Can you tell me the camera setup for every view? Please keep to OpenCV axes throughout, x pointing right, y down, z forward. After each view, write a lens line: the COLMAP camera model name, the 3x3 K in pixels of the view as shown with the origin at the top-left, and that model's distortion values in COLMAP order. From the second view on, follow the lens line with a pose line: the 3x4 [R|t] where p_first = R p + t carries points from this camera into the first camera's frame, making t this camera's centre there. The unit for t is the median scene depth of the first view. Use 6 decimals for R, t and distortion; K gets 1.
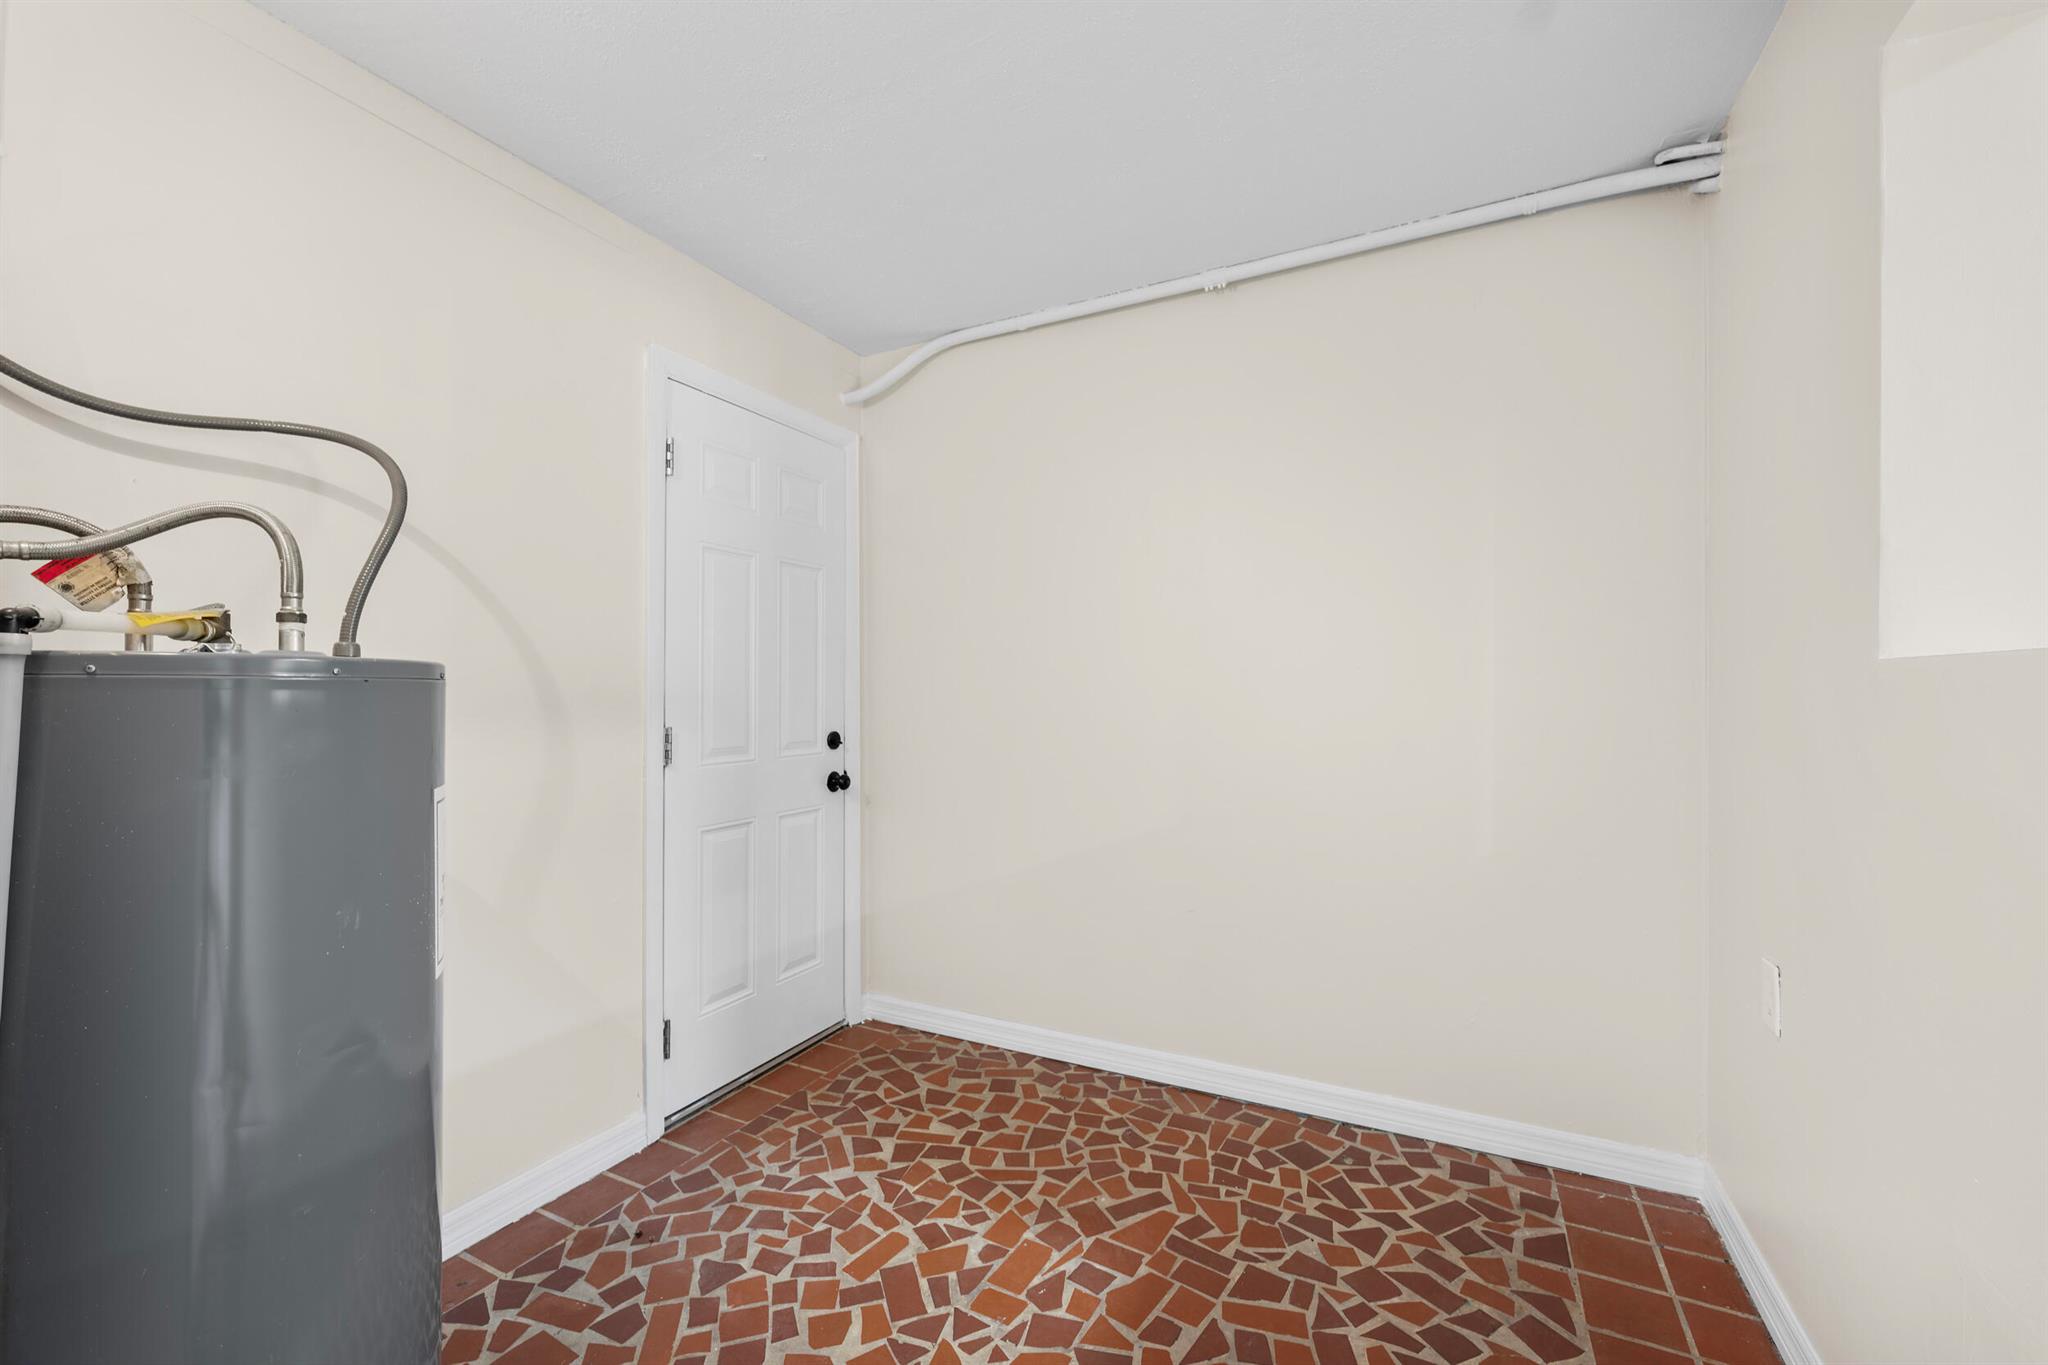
lens RADIAL K [[826.0, 0, 1023.3], [0, 826.0, 687.3], [0, 0, 1]] dist [0.004018, -0.000678]
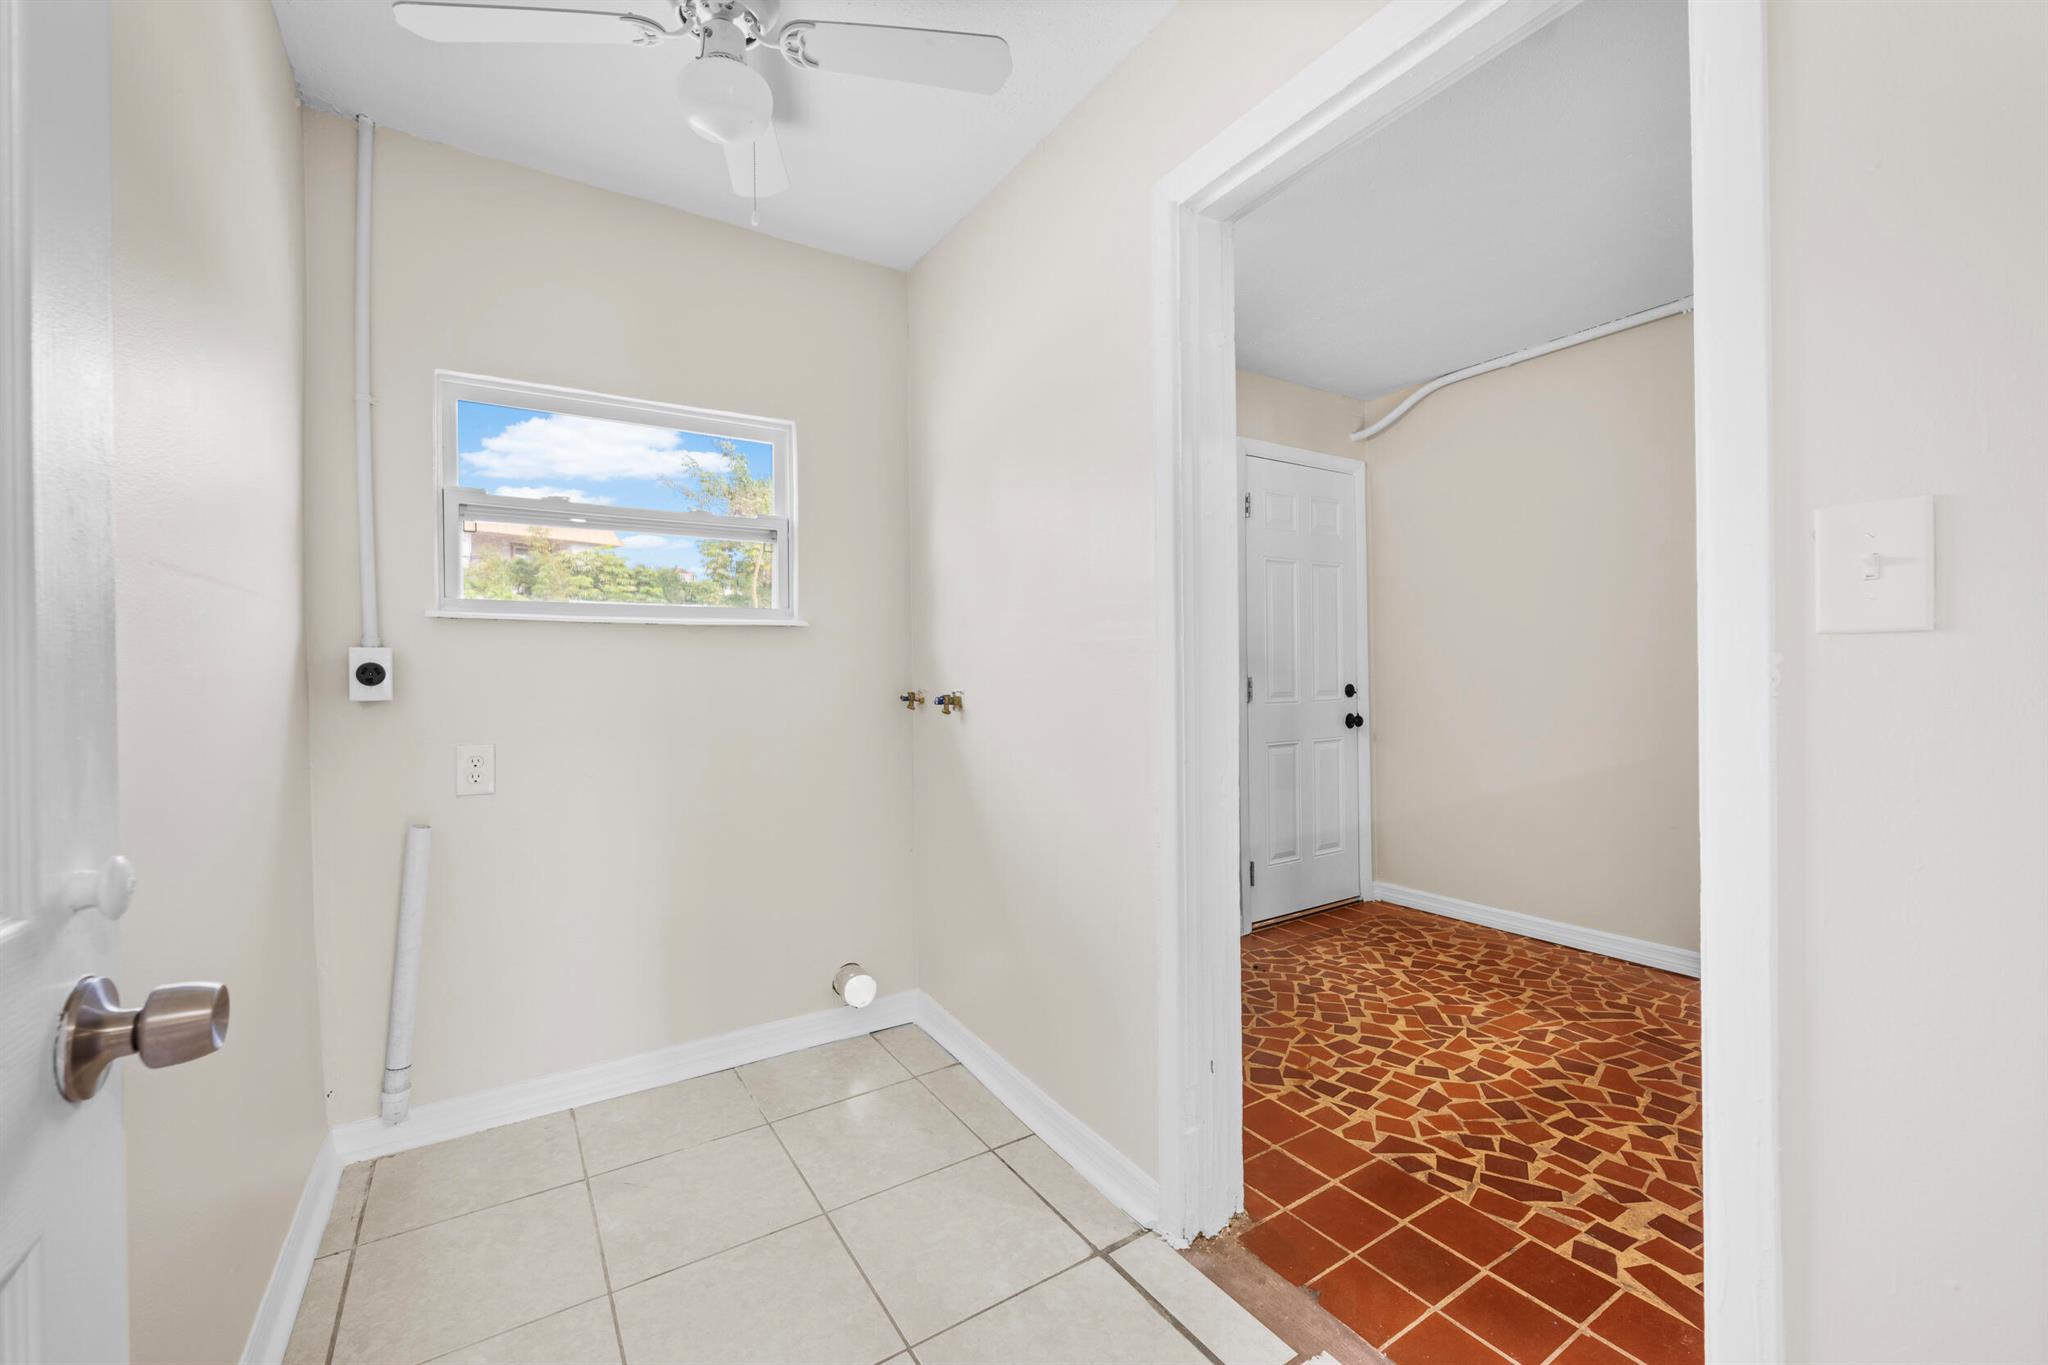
lens RADIAL K [[826.0, 0, 1023.3], [0, 826.0, 670.8], [0, 0, 1]] dist [0.004018, -0.000678]
pose [[0.863355, -0.009553, -0.504506, -0.006209], [0.012984, 0.999910, 0.003285, 0.026051], [0.504430, -0.009387, 0.863402, -0.602235]]
